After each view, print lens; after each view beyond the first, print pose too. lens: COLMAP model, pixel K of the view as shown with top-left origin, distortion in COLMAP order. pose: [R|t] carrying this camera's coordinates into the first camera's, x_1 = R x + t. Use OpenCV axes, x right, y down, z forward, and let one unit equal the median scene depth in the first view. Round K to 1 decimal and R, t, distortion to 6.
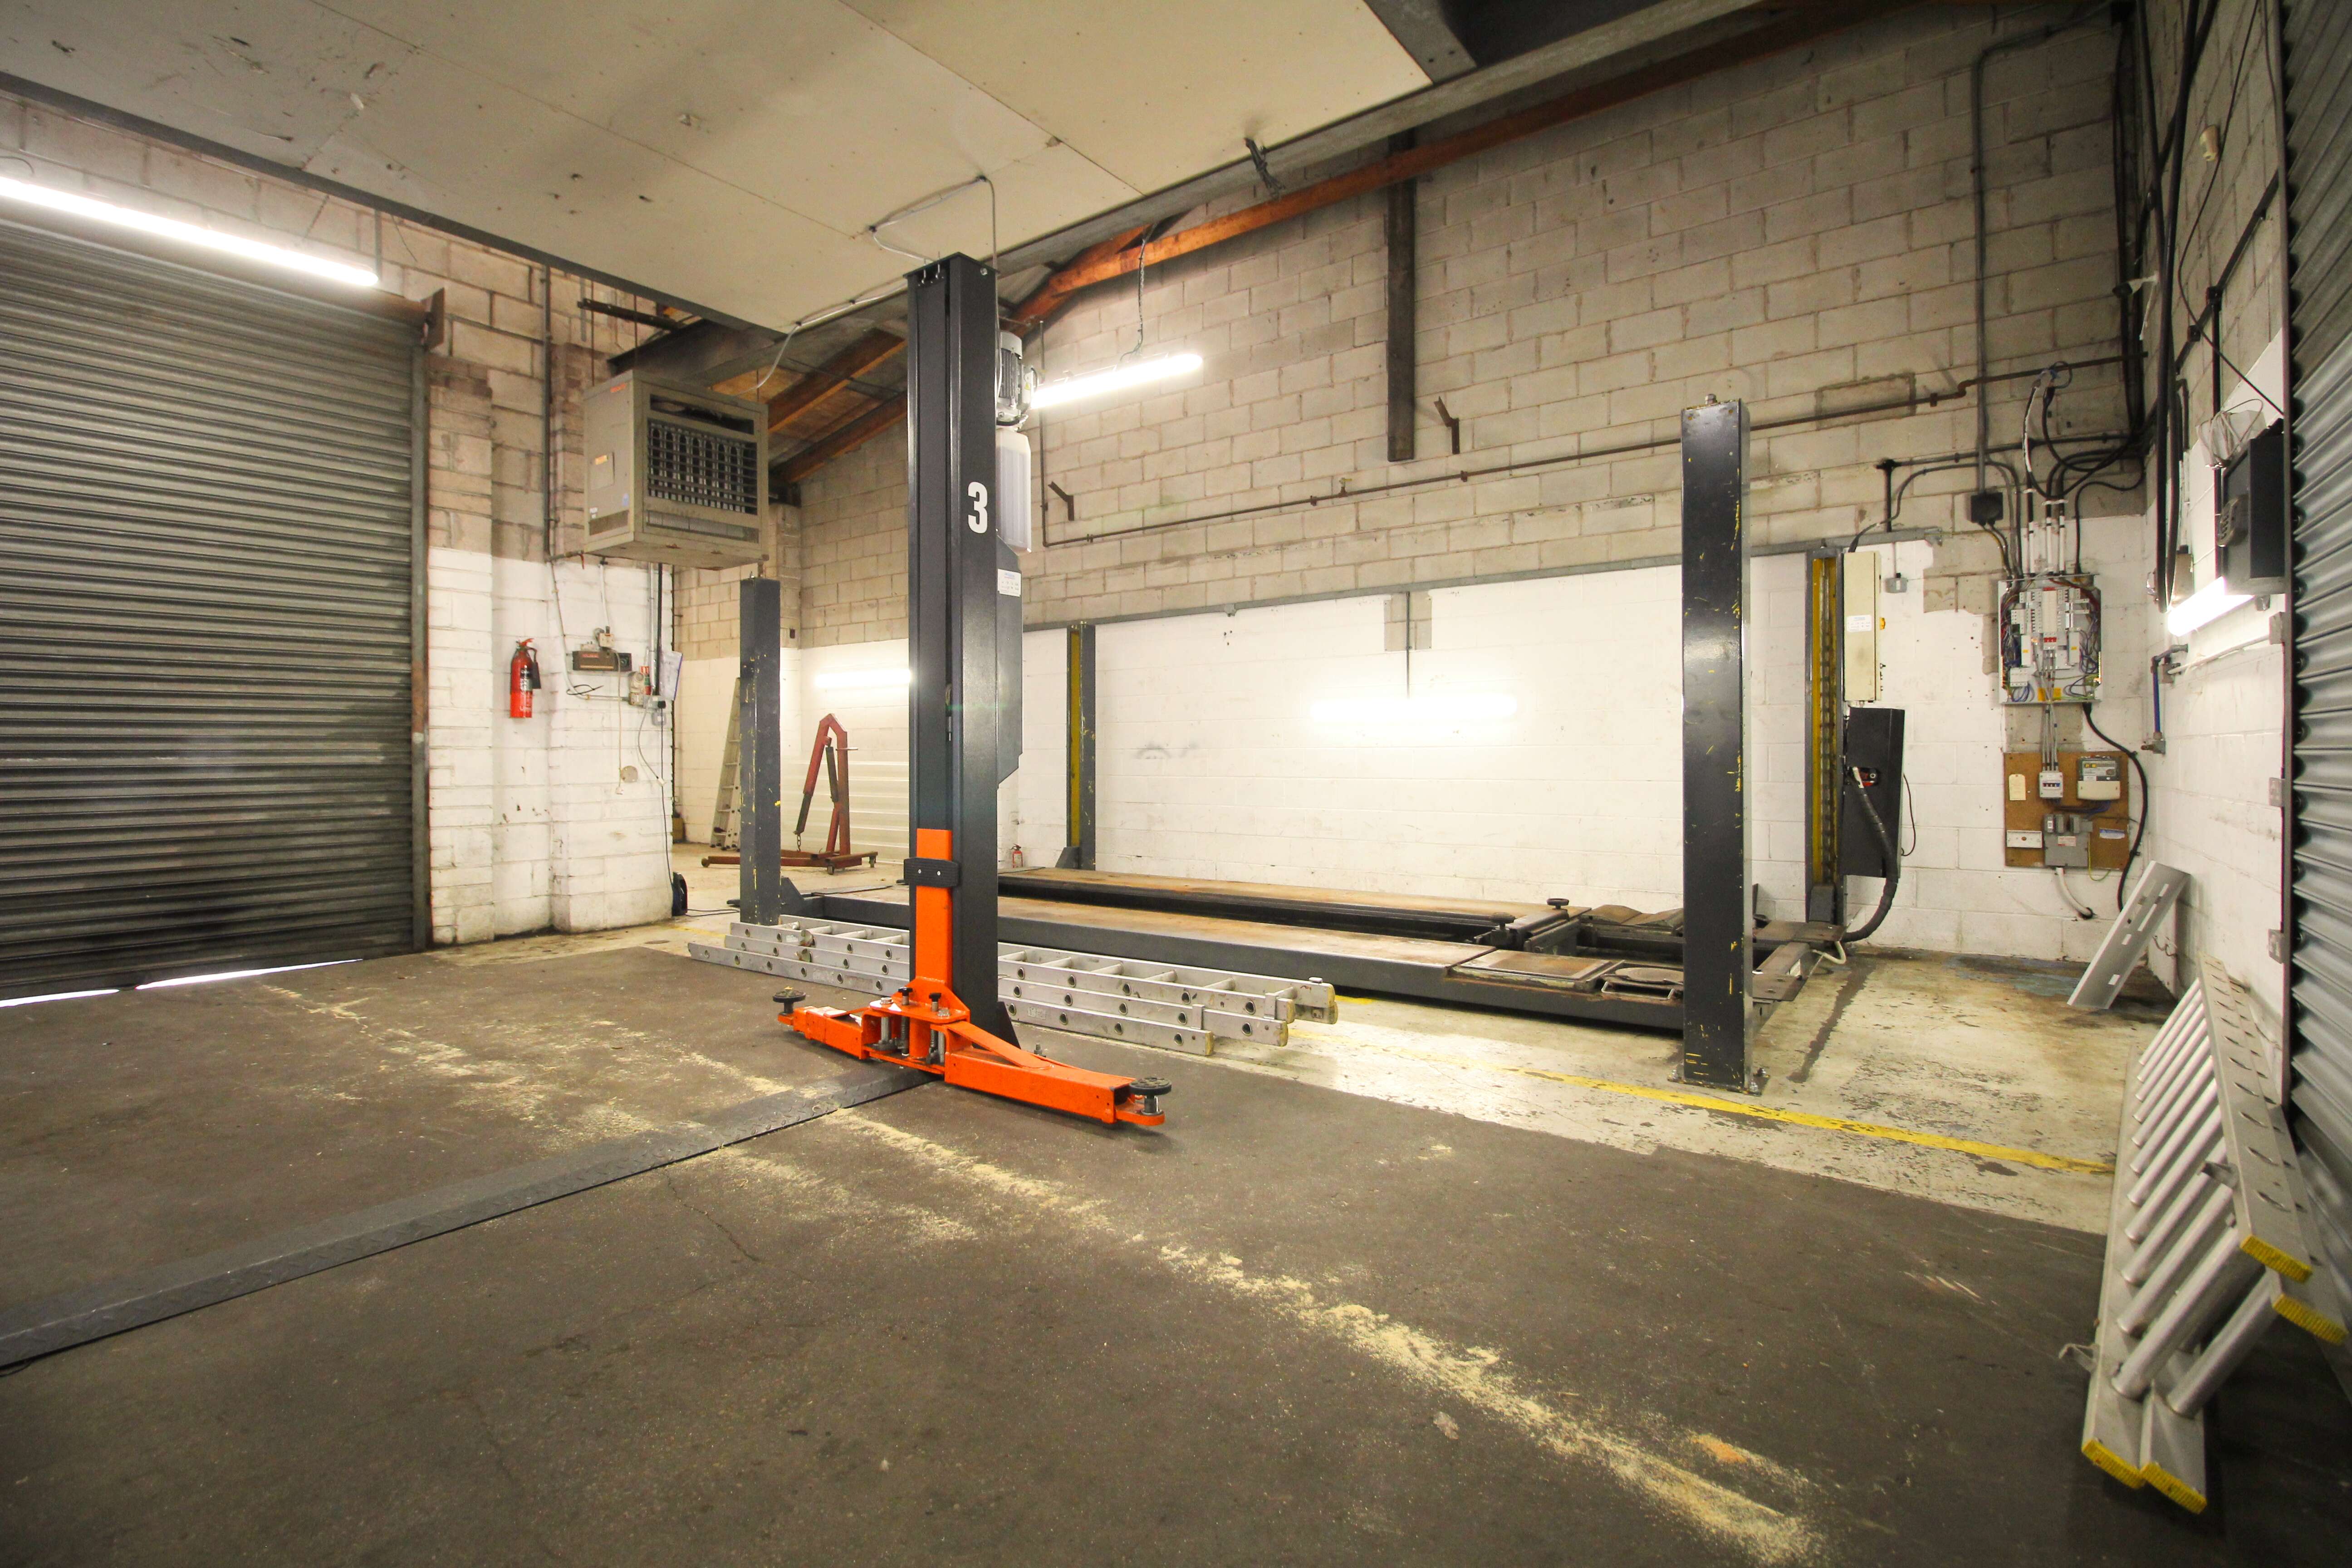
lens RADIAL K [[1079.2, 0, 1173.2], [0, 1079.2, 754.5], [0, 0, 1]] dist [0.004127, -0.016326]
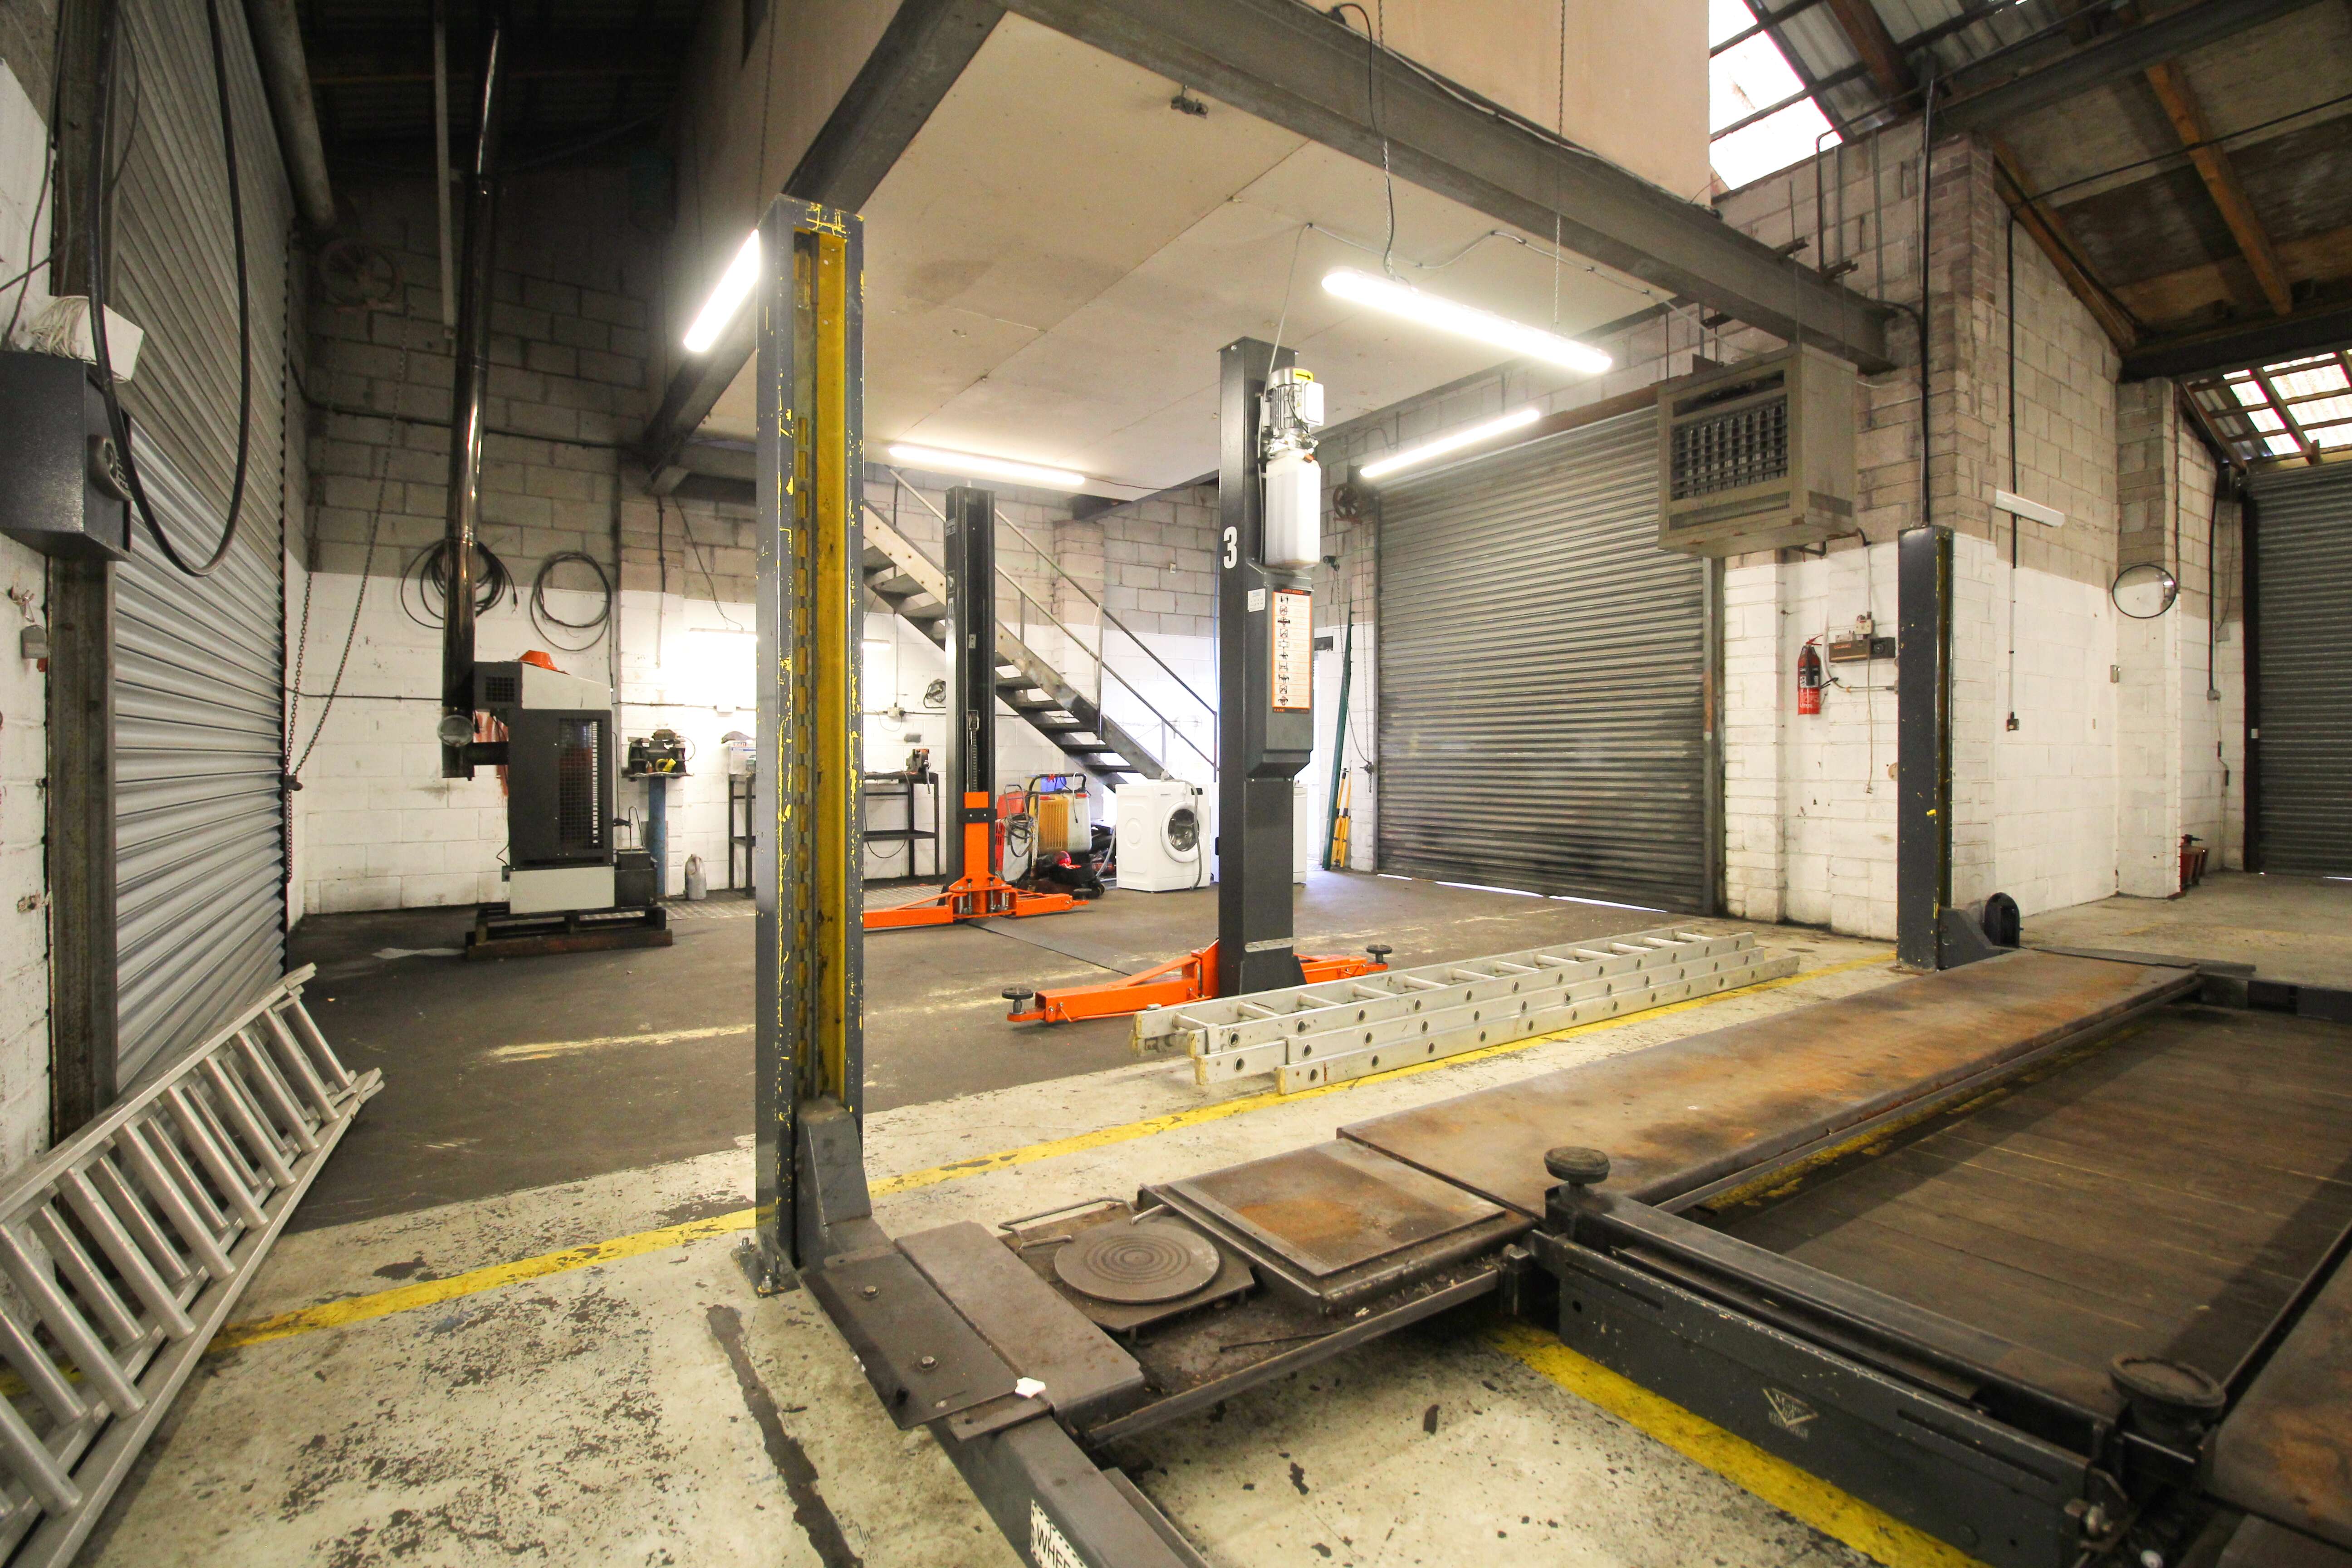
lens RADIAL K [[1079.2, 0, 1173.2], [0, 1079.2, 754.5], [0, 0, 1]] dist [0.004127, -0.016326]
pose [[-0.331796, 0.003433, -0.943345, 1.006730], [0.002361, 0.999993, 0.002809, 0.000188], [0.943348, -0.001296, -0.331802, 1.371402]]
